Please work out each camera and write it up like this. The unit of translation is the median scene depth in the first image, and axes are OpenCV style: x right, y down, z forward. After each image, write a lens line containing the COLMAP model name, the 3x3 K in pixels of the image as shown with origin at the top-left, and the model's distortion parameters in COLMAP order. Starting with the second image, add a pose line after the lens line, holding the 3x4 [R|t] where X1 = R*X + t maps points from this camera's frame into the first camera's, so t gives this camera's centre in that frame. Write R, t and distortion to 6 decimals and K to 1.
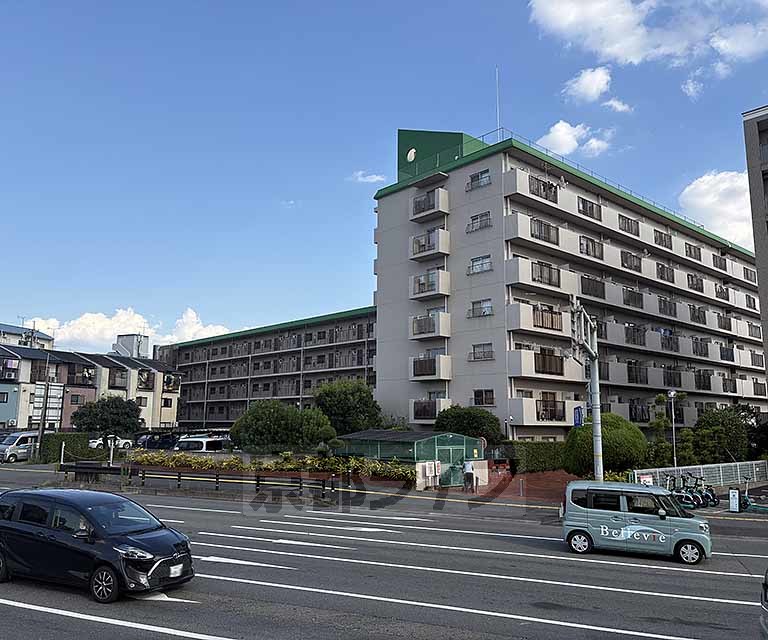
lens RADIAL K [[706.0, 0, 384.6], [0, 706.0, 318.6], [0, 0, 1]] dist [-0.016610, 0.000000]
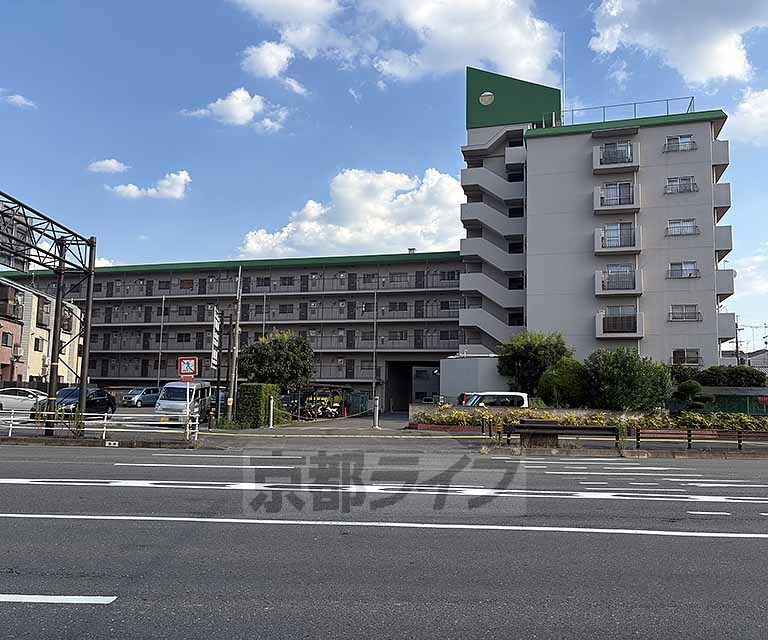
lens RADIAL K [[706.0, 0, 384.4], [0, 706.0, 321.6], [0, 0, 1]] dist [-0.016610, 0.000000]
pose [[0.840728, 0.068965, 0.537048, -0.459692], [-0.092120, 0.995614, 0.016357, 0.049507], [-0.533565, -0.063225, 0.843393, 0.222620]]
